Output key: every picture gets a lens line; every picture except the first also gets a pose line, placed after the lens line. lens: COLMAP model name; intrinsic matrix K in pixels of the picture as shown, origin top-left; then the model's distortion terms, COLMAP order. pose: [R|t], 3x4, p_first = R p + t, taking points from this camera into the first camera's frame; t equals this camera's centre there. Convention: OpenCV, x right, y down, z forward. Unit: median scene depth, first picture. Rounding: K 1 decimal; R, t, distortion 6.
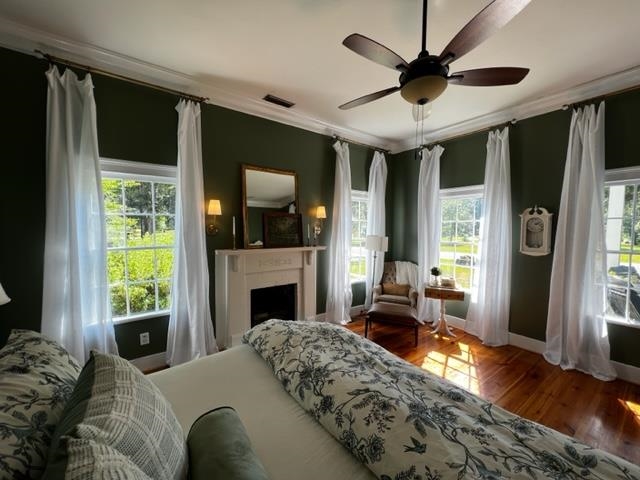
lens RADIAL K [[255.8, 0, 320.0], [0, 255.8, 240.0], [0, 0, 1]] dist [-0.000975, 0.000520]
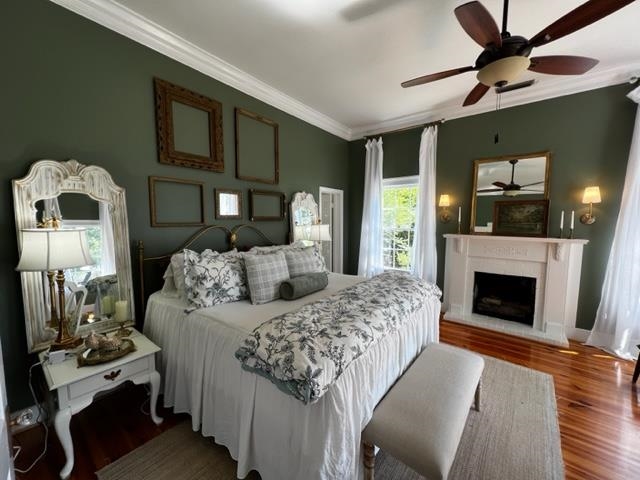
lens RADIAL K [[255.8, 0, 320.0], [0, 255.8, 240.0], [0, 0, 1]] dist [-0.000975, 0.000520]
pose [[0.276707, 0.074162, -0.958088, 0.567981], [-0.052732, 0.996687, 0.061920, 0.021774], [0.959507, 0.033388, 0.279701, 0.027966]]
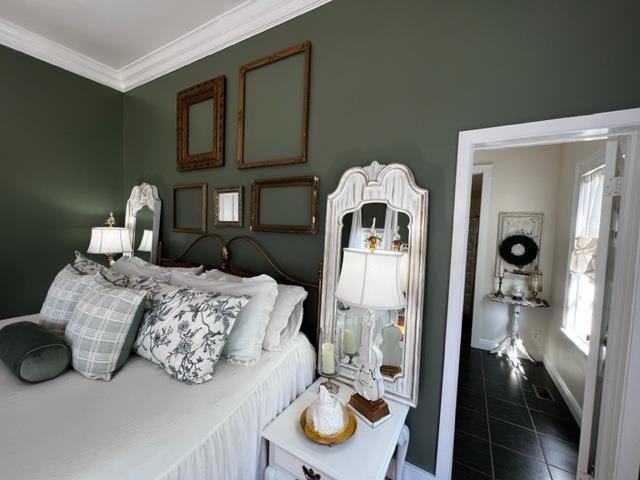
lens RADIAL K [[257.1, 0, 320.0], [0, 257.1, 240.0], [0, 0, 1]] dist [-0.000970, -0.000081]
pose [[-0.907852, 0.024904, -0.418550, -0.241905], [-0.037135, 0.989536, 0.139424, -0.040847], [0.417643, 0.142119, -0.897428, 0.628419]]
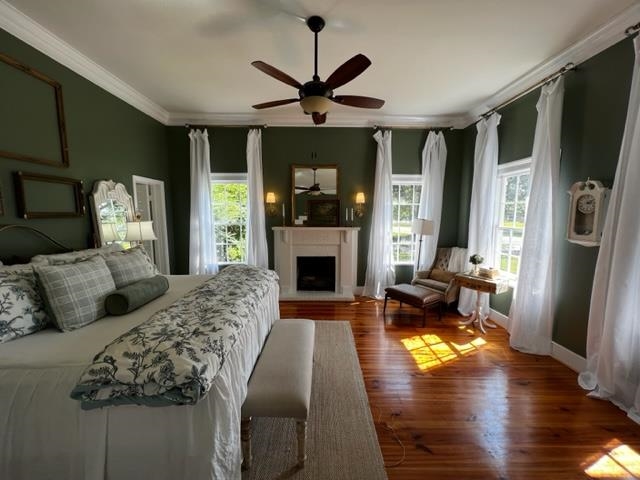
lens RADIAL K [[255.8, 0, 320.0], [0, 255.8, 240.0], [0, 0, 1]] dist [-0.000975, 0.000520]
pose [[0.819910, 0.055523, -0.569794, 0.571724], [-0.026780, 0.997916, 0.058706, 0.019609], [0.571866, -0.032874, 0.819688, -0.050667]]
